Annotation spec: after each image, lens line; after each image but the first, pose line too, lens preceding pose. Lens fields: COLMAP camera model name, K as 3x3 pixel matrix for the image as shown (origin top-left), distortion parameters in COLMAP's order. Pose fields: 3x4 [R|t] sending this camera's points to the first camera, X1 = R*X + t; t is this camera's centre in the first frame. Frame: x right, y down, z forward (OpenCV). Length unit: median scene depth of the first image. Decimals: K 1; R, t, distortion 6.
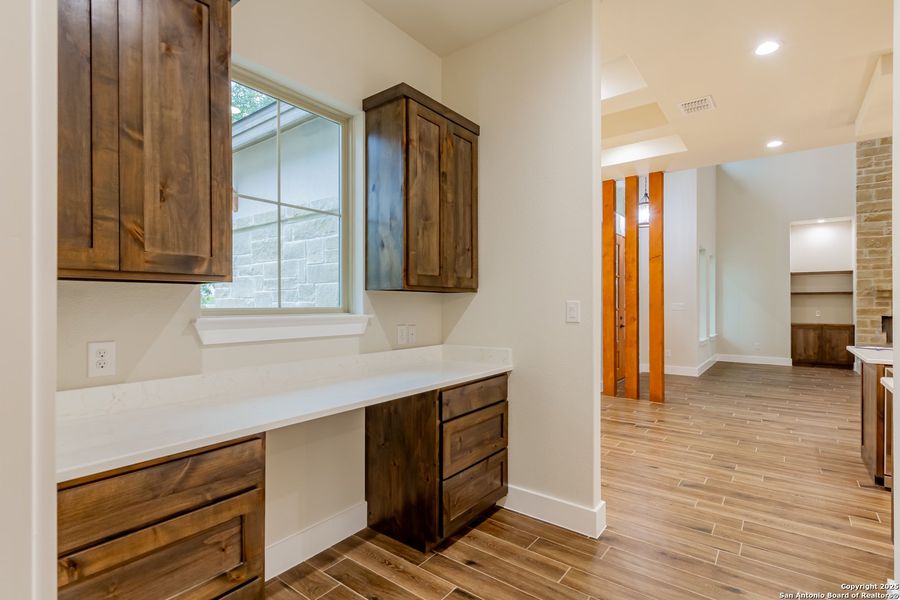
lens RADIAL K [[433.9, 0, 450.1], [0, 433.9, 299.6], [0, 0, 1]] dist [-0.000115, 0.000097]
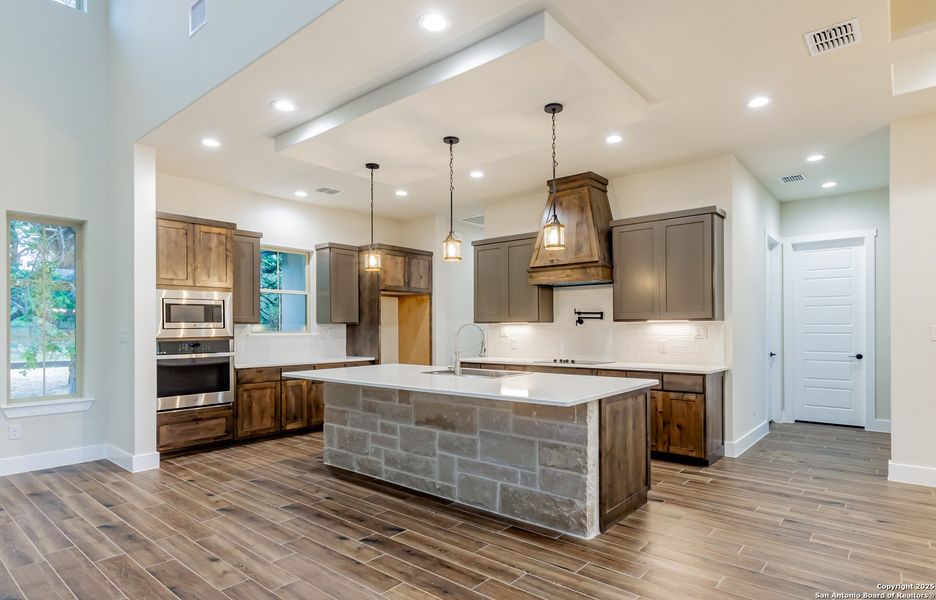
lens RADIAL K [[519.0, 0, 452.5], [0, 519.0, 327.9], [0, 0, 1]] dist [0.002264, 0.000607]
pose [[-0.997843, 0.005062, 0.065454, 1.346703], [0.004846, 0.999982, -0.003453, 0.013814], [-0.065470, -0.003128, -0.997850, 2.246048]]
